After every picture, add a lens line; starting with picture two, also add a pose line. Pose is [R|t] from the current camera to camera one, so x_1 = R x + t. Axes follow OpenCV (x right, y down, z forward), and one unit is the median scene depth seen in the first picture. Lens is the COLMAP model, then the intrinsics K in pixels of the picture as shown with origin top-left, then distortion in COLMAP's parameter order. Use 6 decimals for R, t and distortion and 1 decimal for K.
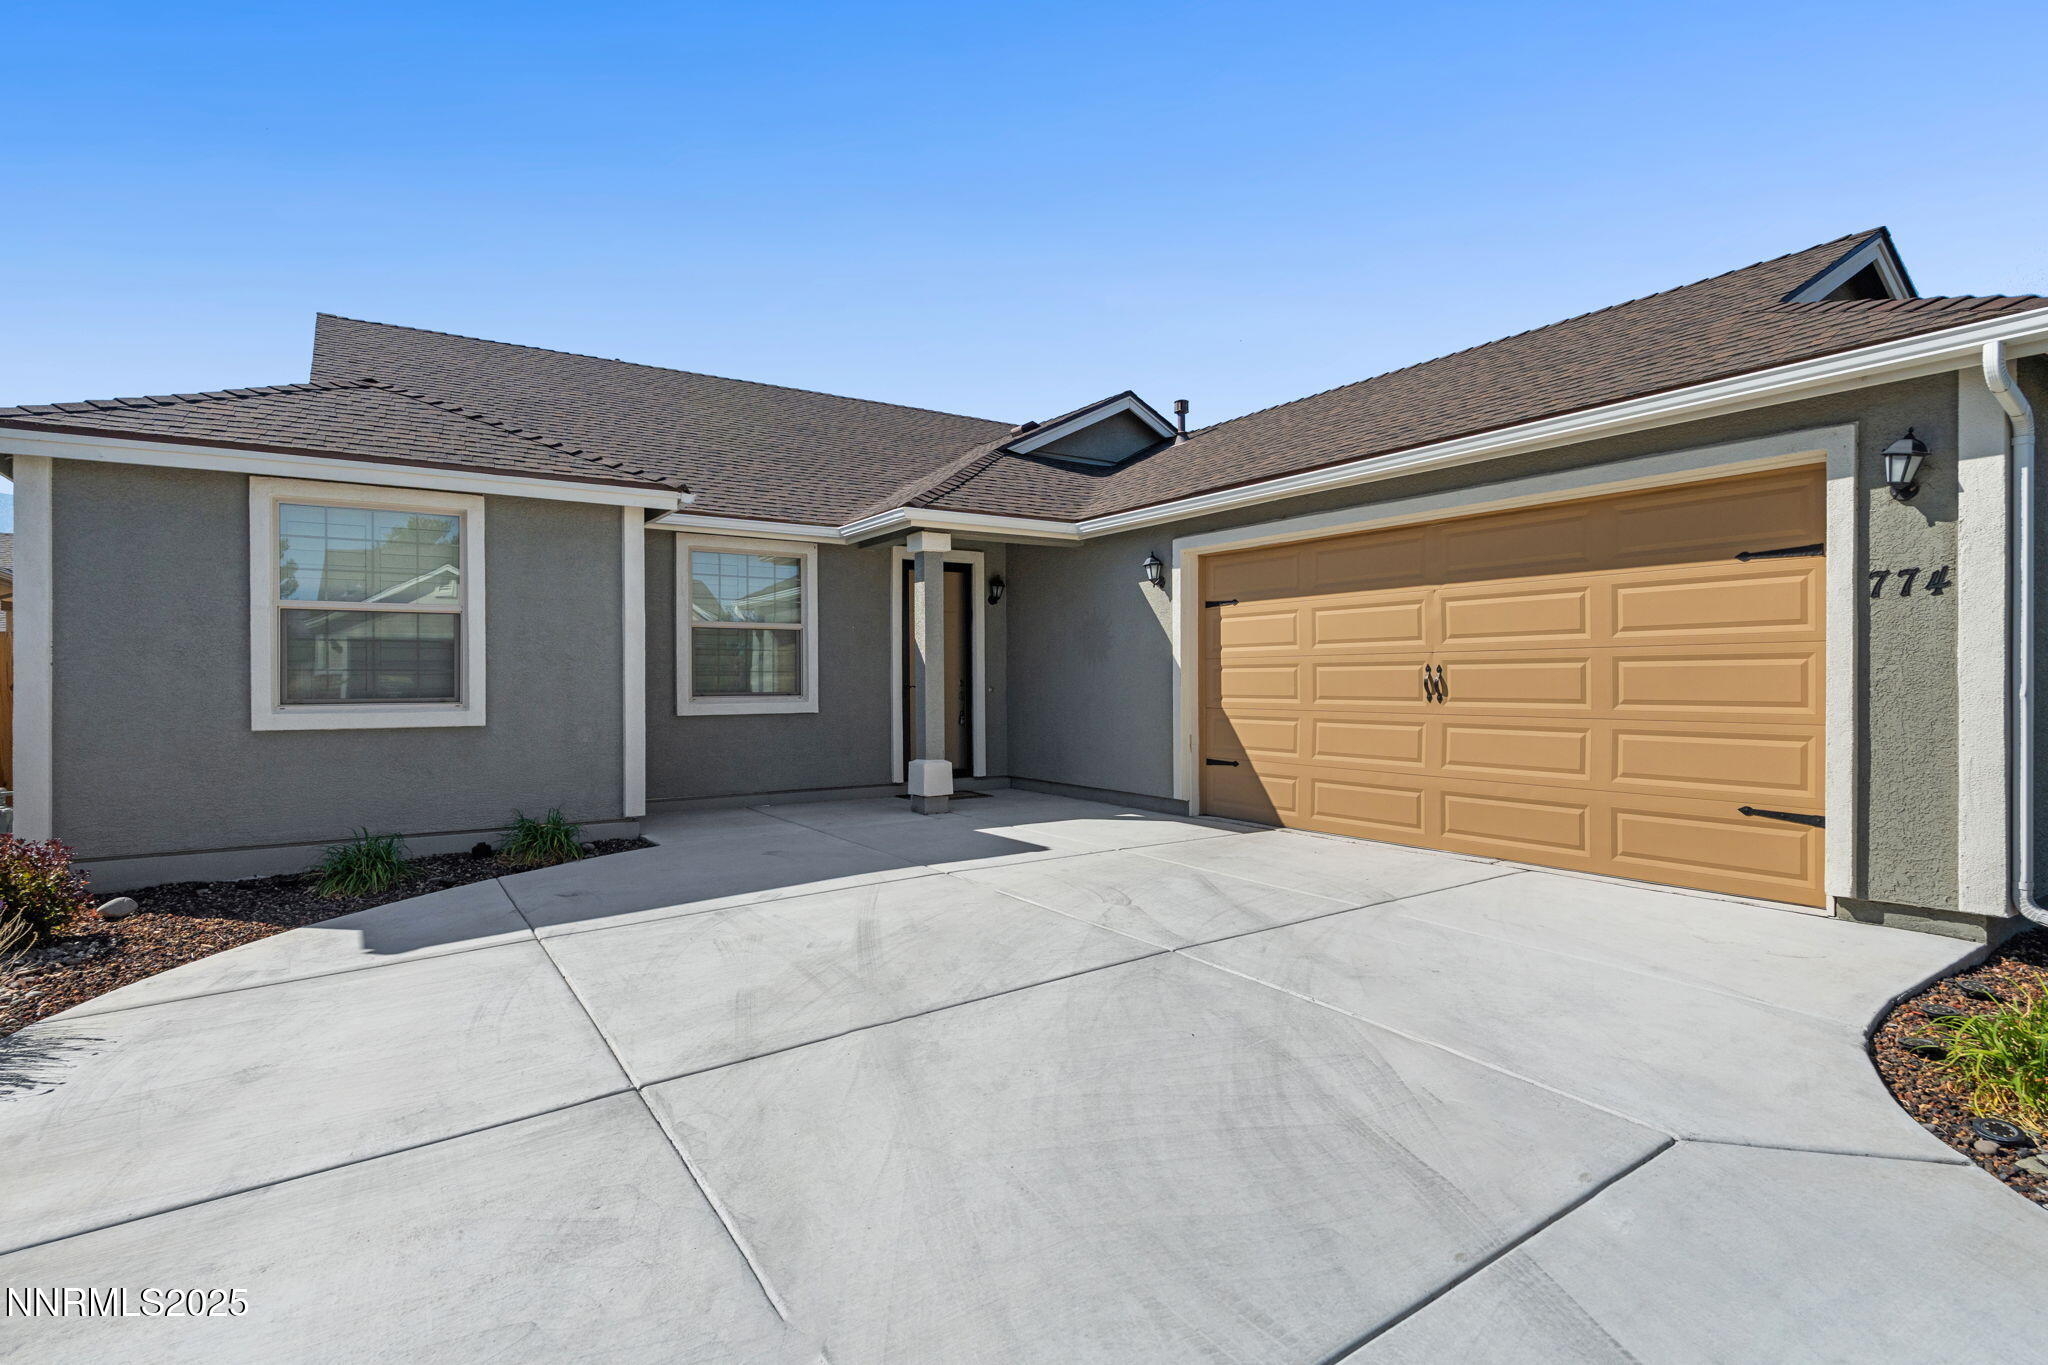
lens RADIAL K [[1064.4, 0, 1036.0], [0, 1064.4, 667.2], [0, 0, 1]] dist [-0.005981, -0.001732]
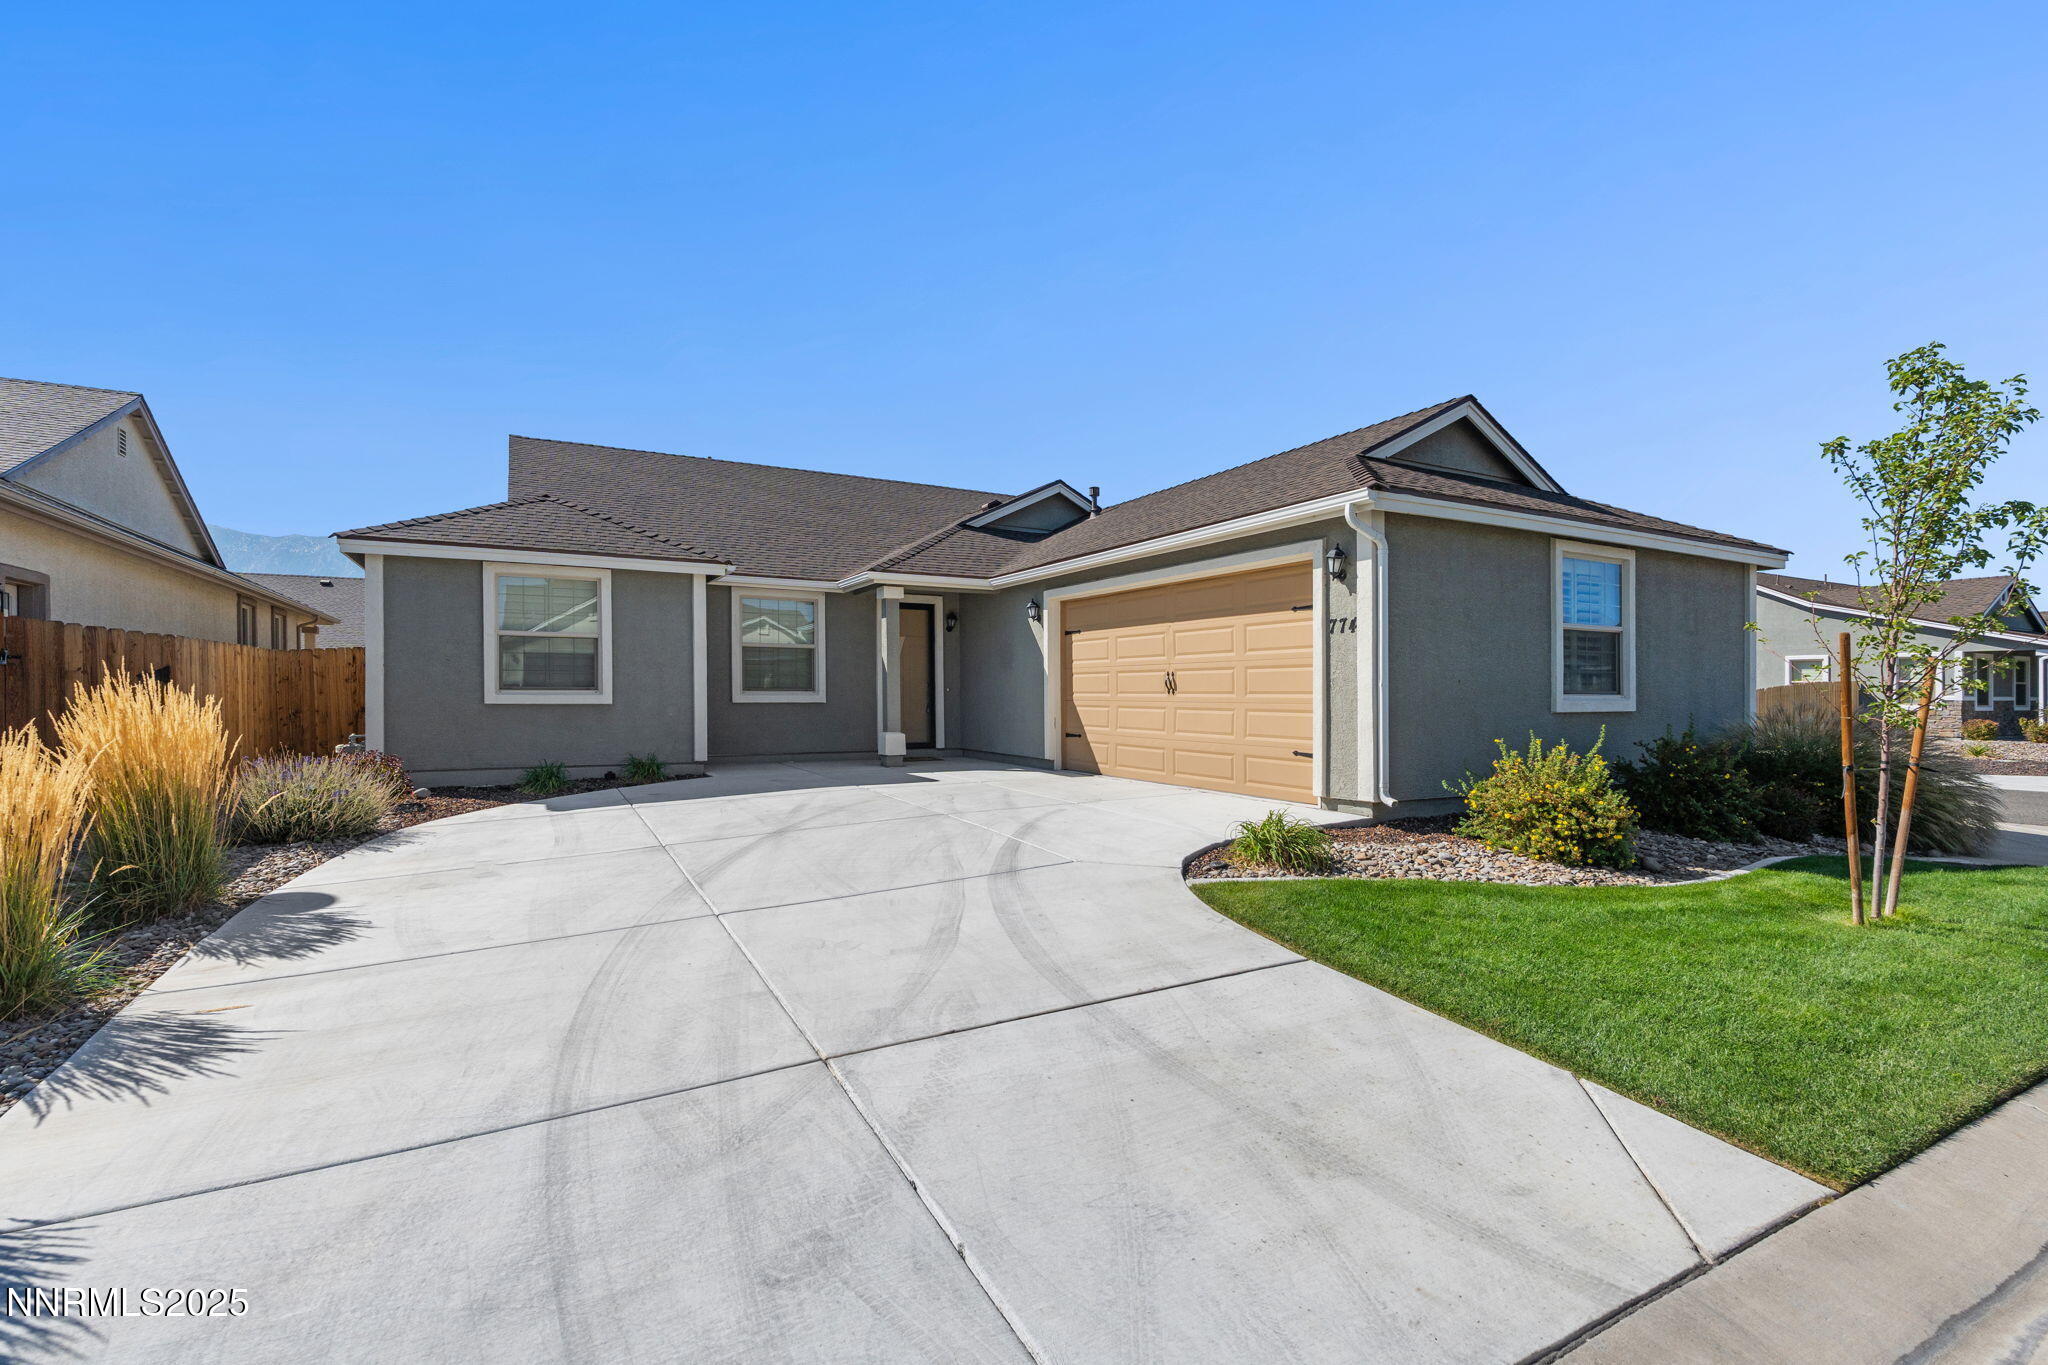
lens RADIAL K [[893.4, 0, 1010.7], [0, 893.4, 693.0], [0, 0, 1]] dist [-0.003405, -0.000091]
pose [[0.997369, 0.007307, -0.072124, 0.208032], [-0.006236, 0.999867, 0.015069, 0.010713], [0.072225, -0.014579, 0.997282, -0.356796]]
